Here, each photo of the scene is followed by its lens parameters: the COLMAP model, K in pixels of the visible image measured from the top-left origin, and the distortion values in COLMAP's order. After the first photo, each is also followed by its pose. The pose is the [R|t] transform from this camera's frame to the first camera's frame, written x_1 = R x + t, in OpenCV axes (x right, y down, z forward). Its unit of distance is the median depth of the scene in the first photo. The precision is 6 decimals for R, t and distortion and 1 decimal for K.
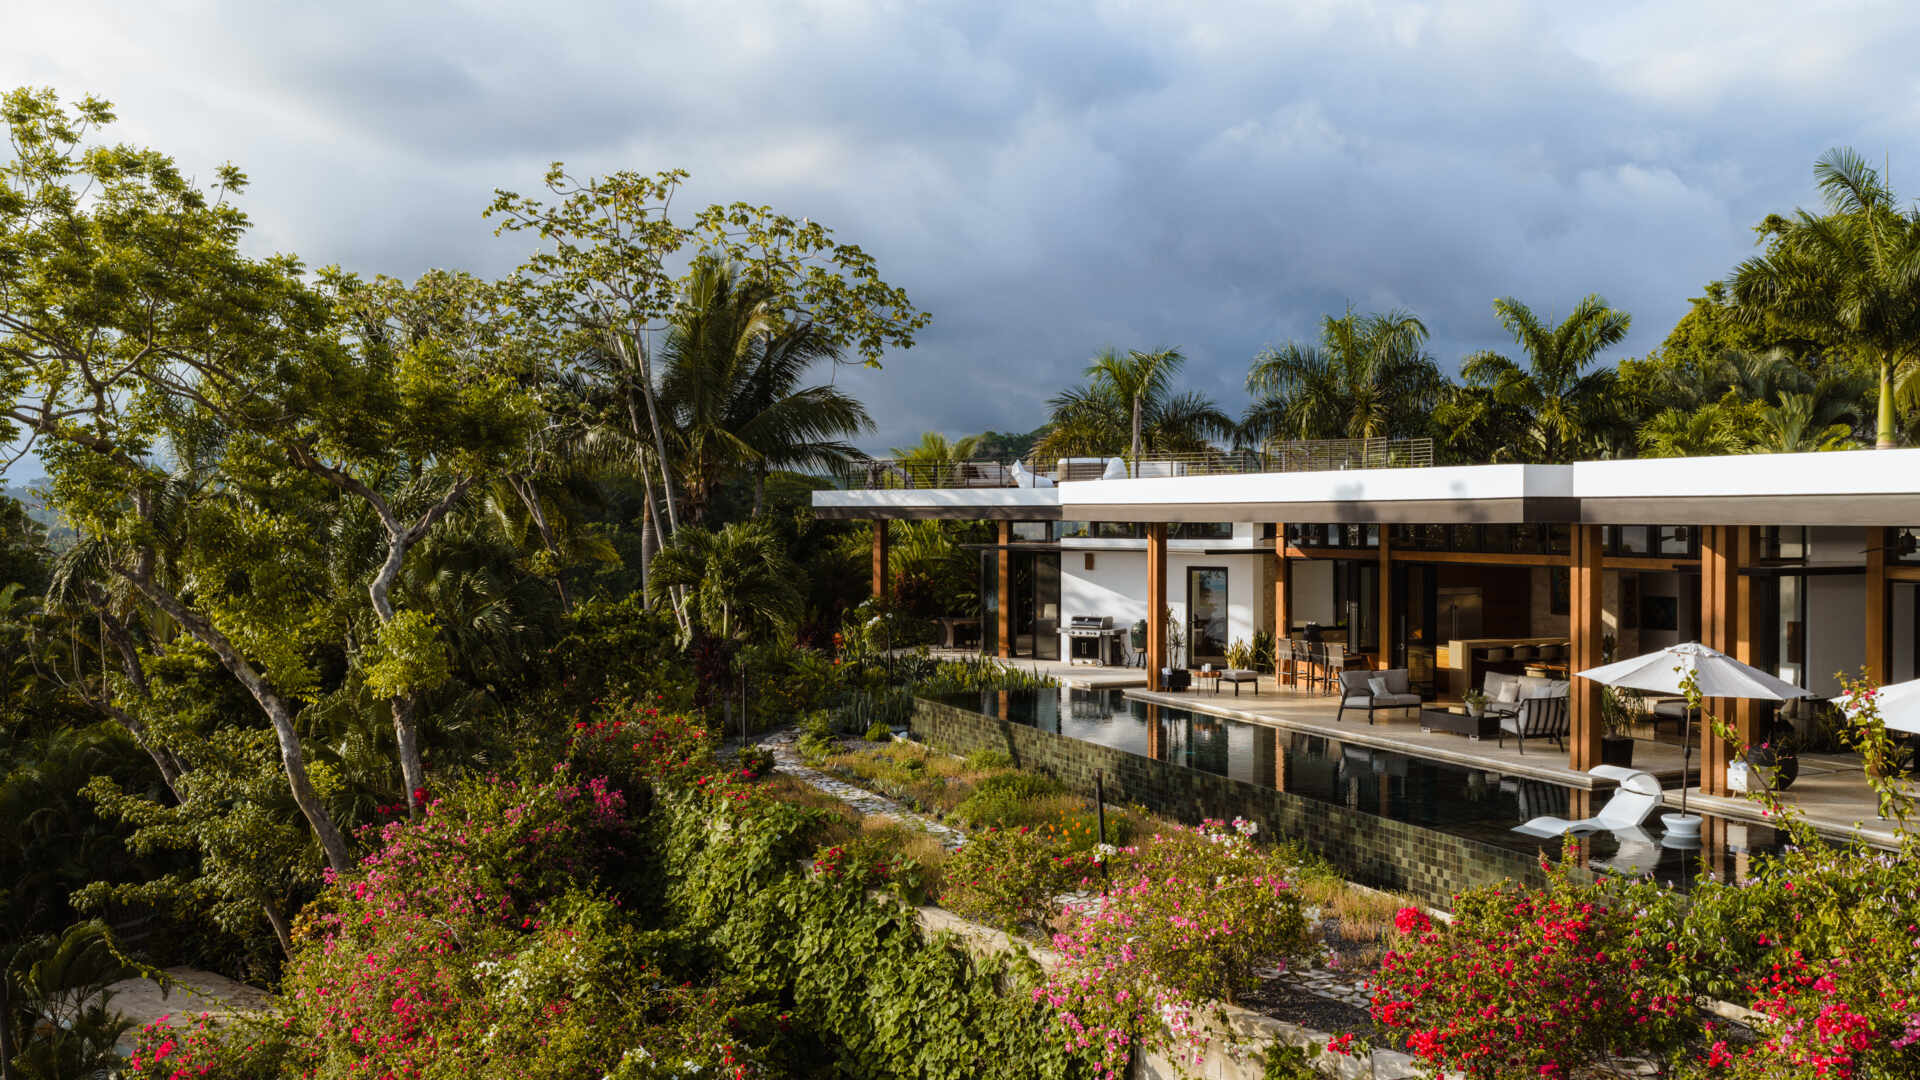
lens RADIAL K [[1514.5, 0, 960.0], [0, 1514.5, 540.0], [0, 0, 1]] dist [0.004207, 0.002019]
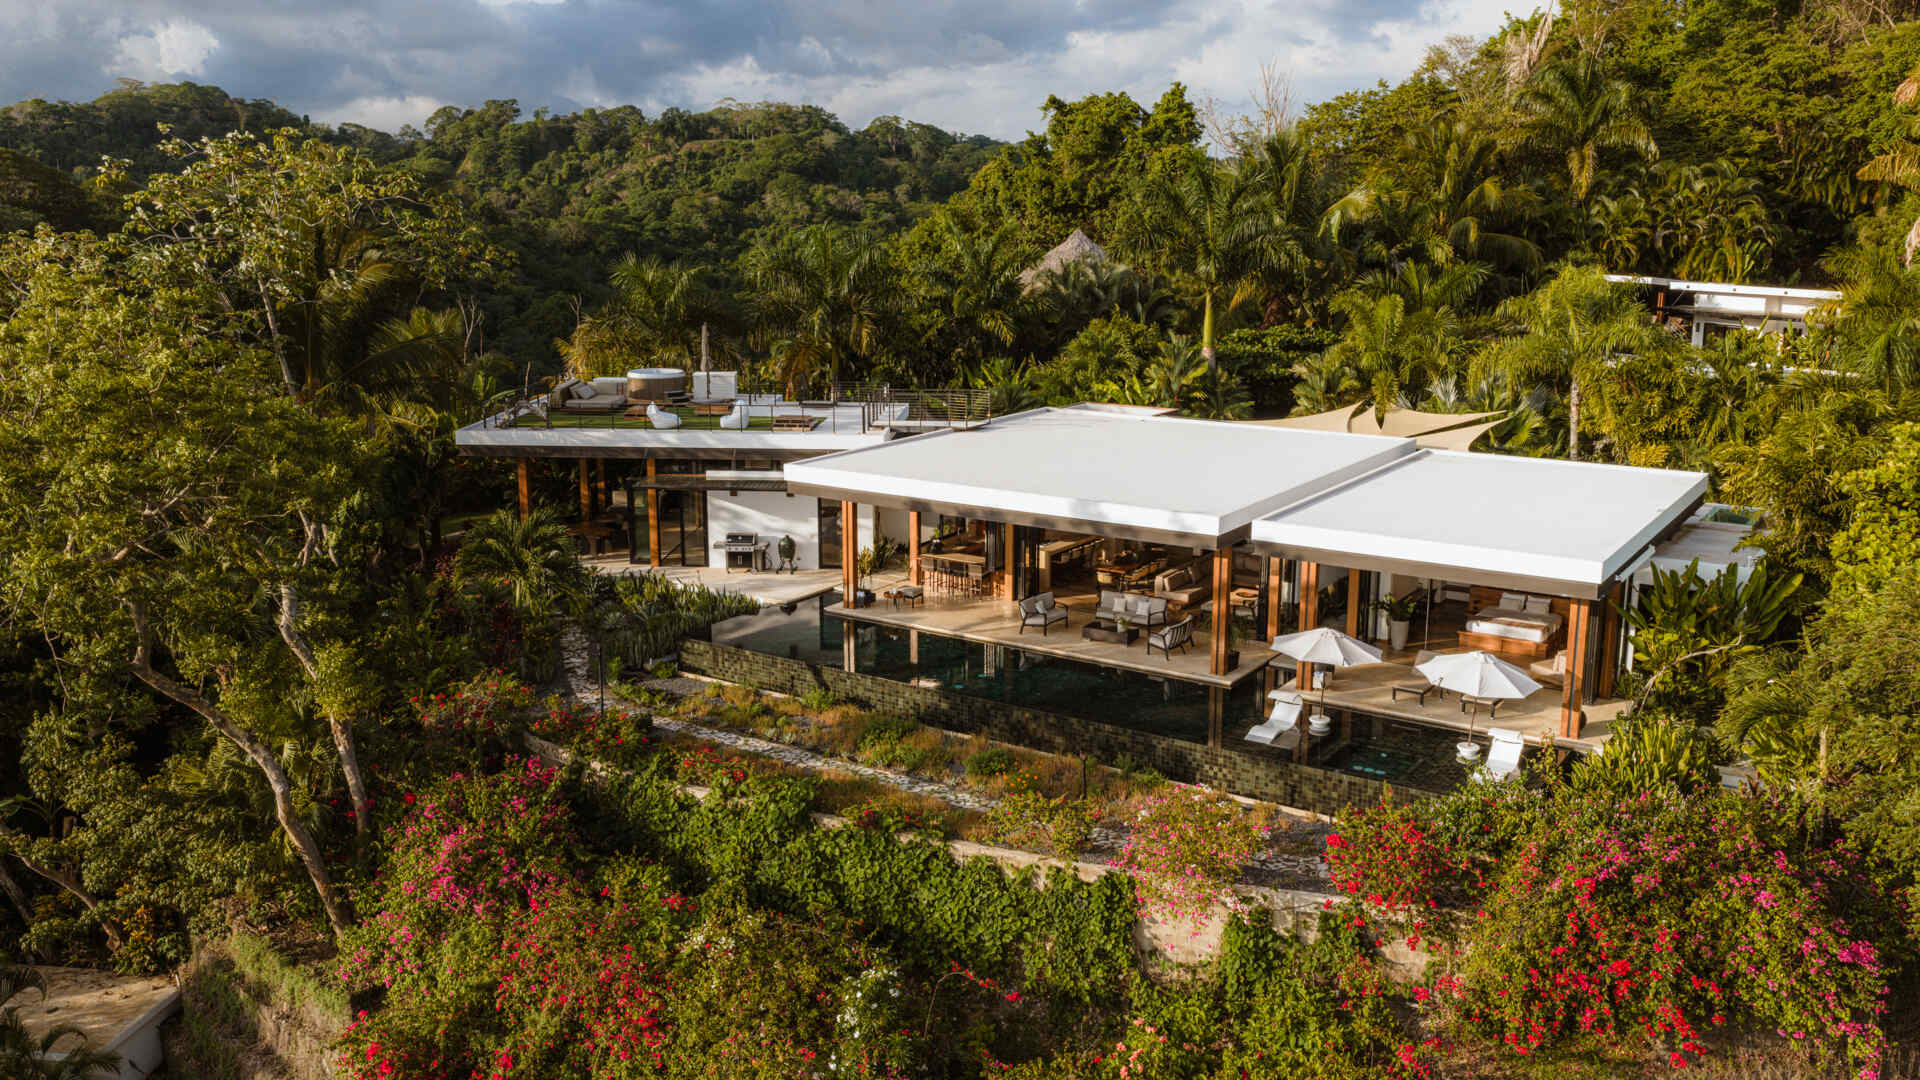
lens RADIAL K [[1514.5, 0, 960.0], [0, 1514.5, 540.0], [0, 0, 1]] dist [0.004207, 0.002019]
pose [[0.853834, -0.100476, 0.510756, -0.548991], [-0.002109, 0.980519, 0.196415, -0.262354], [-0.520541, -0.168783, 0.836988, -0.194260]]
